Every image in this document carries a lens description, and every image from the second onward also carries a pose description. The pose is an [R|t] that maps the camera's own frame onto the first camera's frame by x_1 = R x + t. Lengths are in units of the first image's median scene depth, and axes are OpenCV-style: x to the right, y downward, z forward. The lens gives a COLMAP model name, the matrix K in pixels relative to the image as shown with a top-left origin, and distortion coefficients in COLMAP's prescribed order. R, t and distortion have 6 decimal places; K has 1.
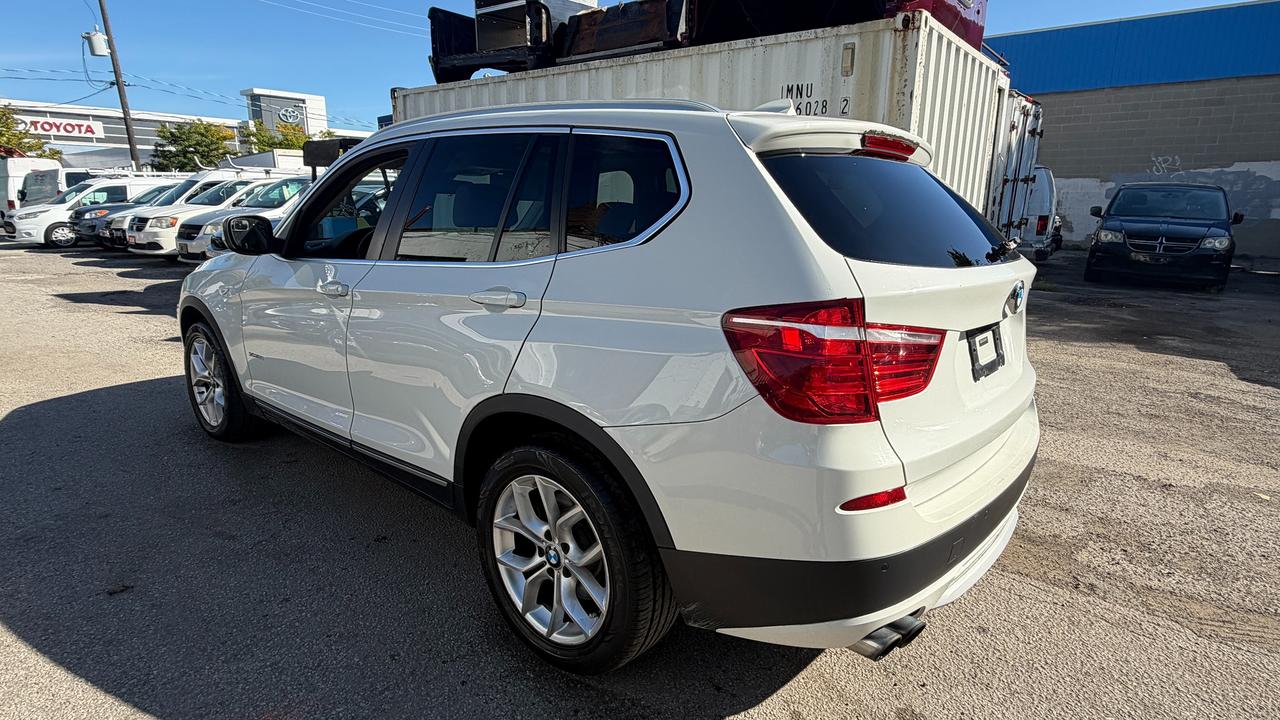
lens RADIAL K [[679.0, 0, 634.1], [0, 679.0, 361.5], [0, 0, 1]] dist [-0.000288, 0.000215]
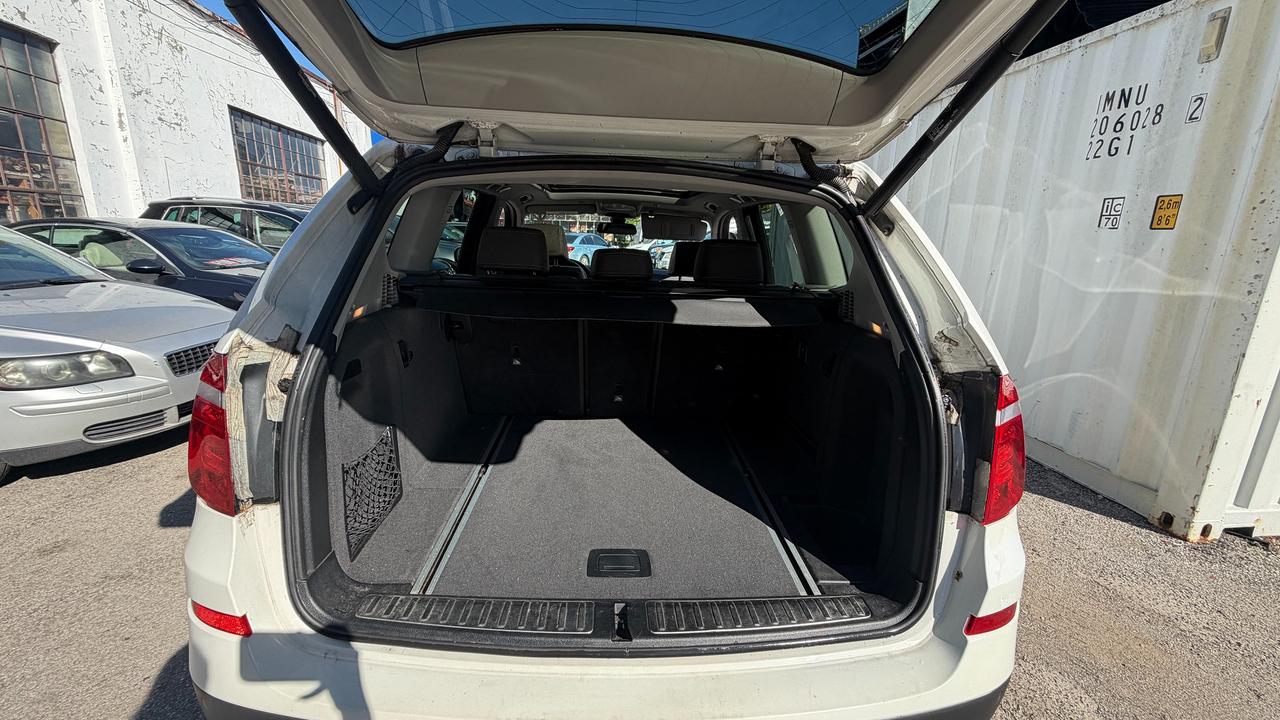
lens RADIAL K [[509.5, 0, 636.5], [0, 509.5, 364.1], [0, 0, 1]] dist [-0.003559, 0.001377]
pose [[0.695587, 0.179630, -0.695624, 0.108547], [-0.181792, 0.980736, 0.071473, -0.021453], [0.695062, 0.076743, 0.714842, 0.093187]]
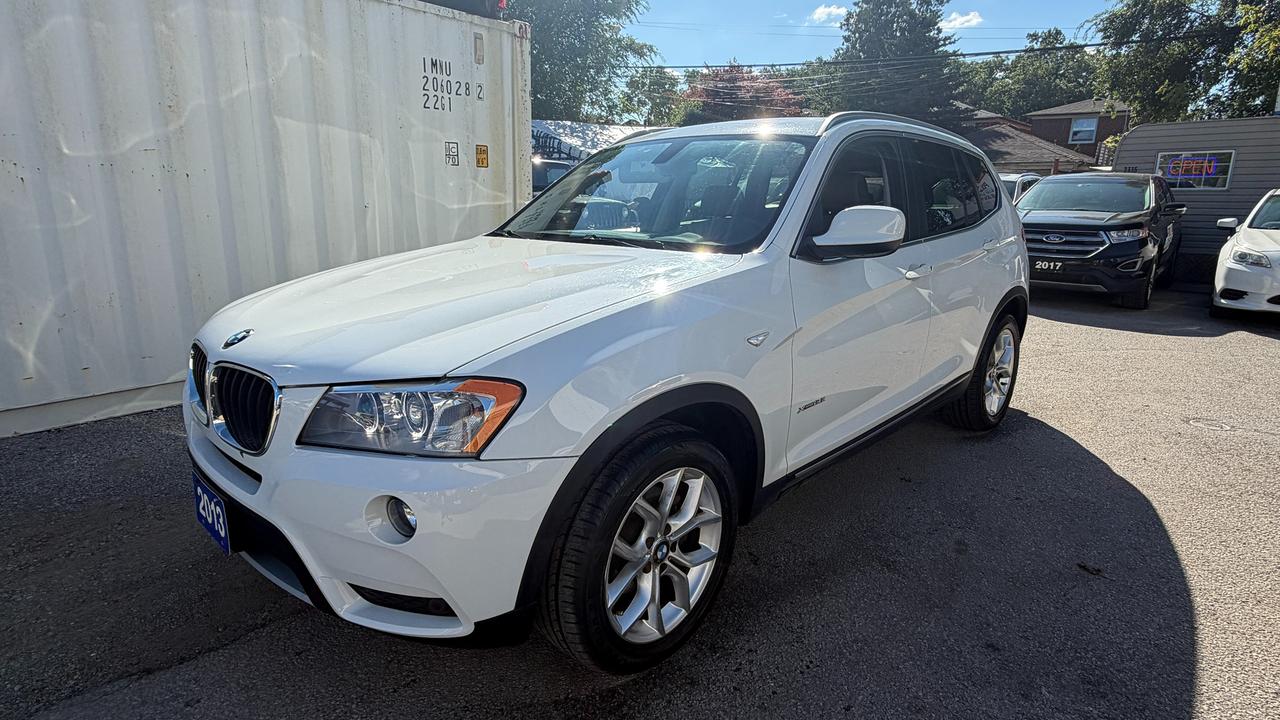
lens RADIAL K [[679.0, 0, 634.2], [0, 679.0, 362.3], [0, 0, 1]] dist [-0.000288, 0.000215]
pose [[0.041468, -0.259414, 0.964876, -0.283140], [0.213730, 0.945656, 0.245061, -0.061108], [-0.976012, 0.196060, 0.094659, 0.250795]]
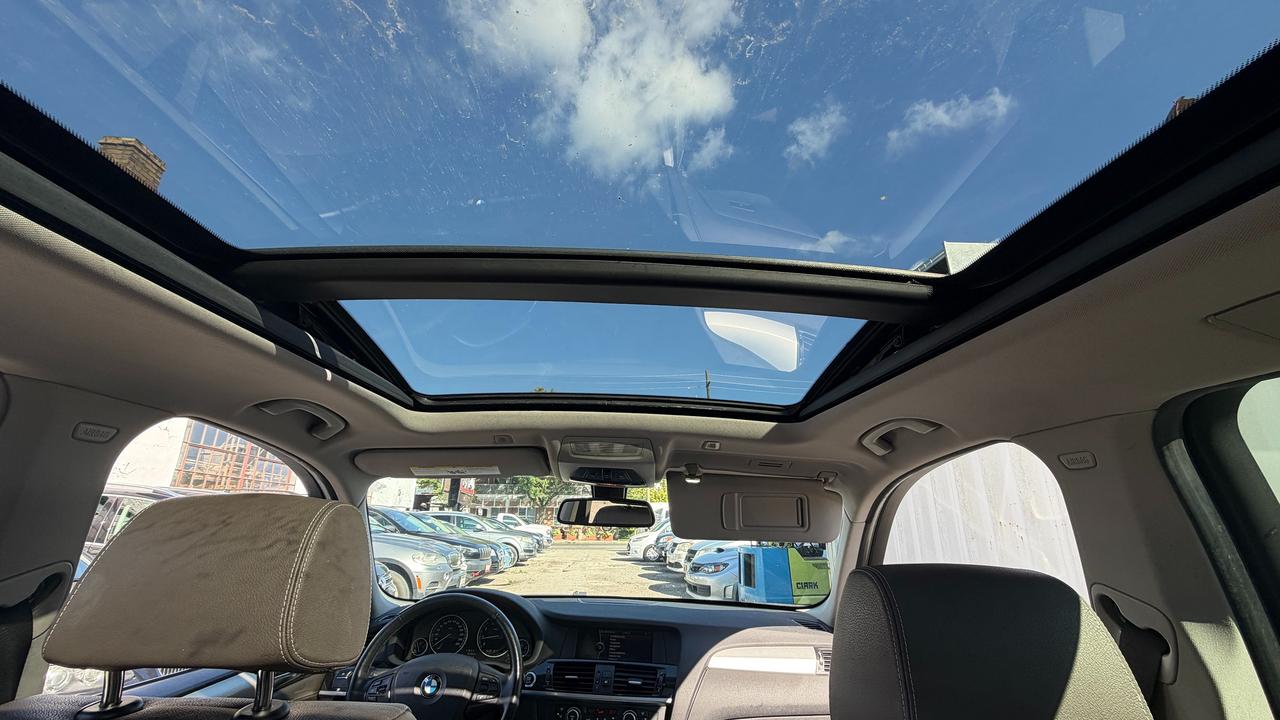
lens RADIAL K [[509.5, 0, 640.4], [0, 509.5, 359.1], [0, 0, 1]] dist [-0.003559, 0.001377]
pose [[0.693734, -0.227099, -0.683491, 0.009501], [-0.167084, 0.872353, -0.459438, -0.045227], [0.700583, 0.432928, 0.567236, 0.183009]]
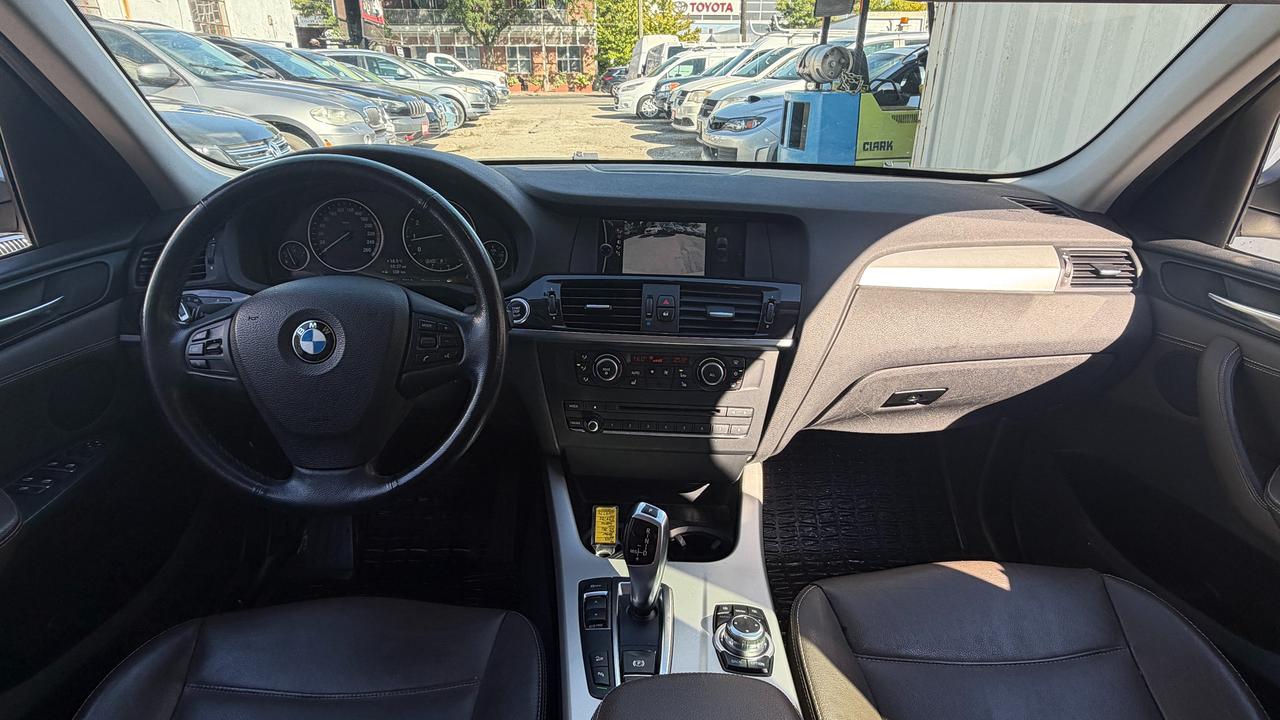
lens RADIAL K [[679.0, 0, 631.6], [0, 679.0, 365.2], [0, 0, 1]] dist [-0.000288, 0.000215]
pose [[0.697916, 0.274145, -0.661632, -0.029280], [-0.155335, 0.959788, 0.233832, -0.045346], [0.699131, -0.060420, 0.712437, 0.207879]]
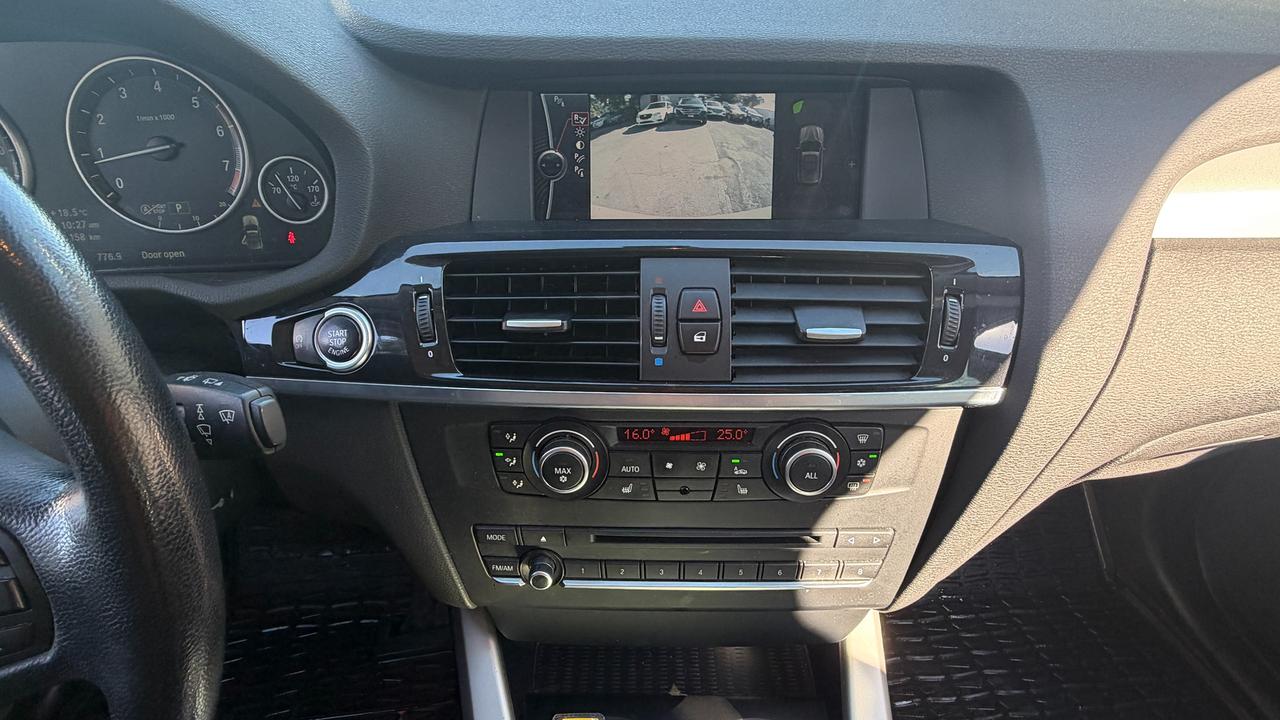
lens RADIAL K [[679.0, 0, 615.2], [0, 679.0, 361.7], [0, 0, 1]] dist [-0.000288, 0.000215]
pose [[0.717626, 0.373304, -0.587927, -0.056832], [-0.122427, 0.898677, 0.421179, -0.045365], [0.685584, -0.230271, 0.690616, 0.234967]]
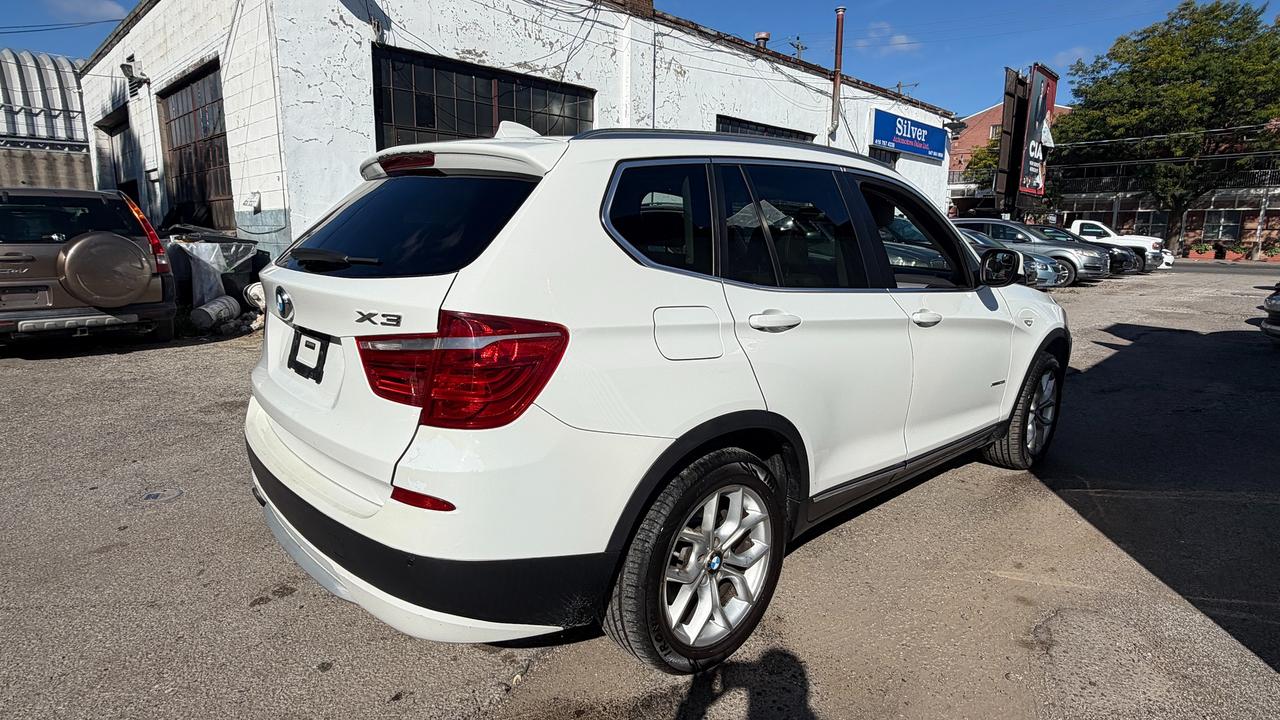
lens RADIAL K [[679.0, 0, 632.8], [0, 679.0, 363.5], [0, 0, 1]] dist [-0.000288, 0.000215]
pose [[-0.109782, 0.178131, -0.977864, 0.200304], [-0.237440, 0.950627, 0.199826, -0.044134], [0.965179, 0.254121, -0.062066, 0.206963]]
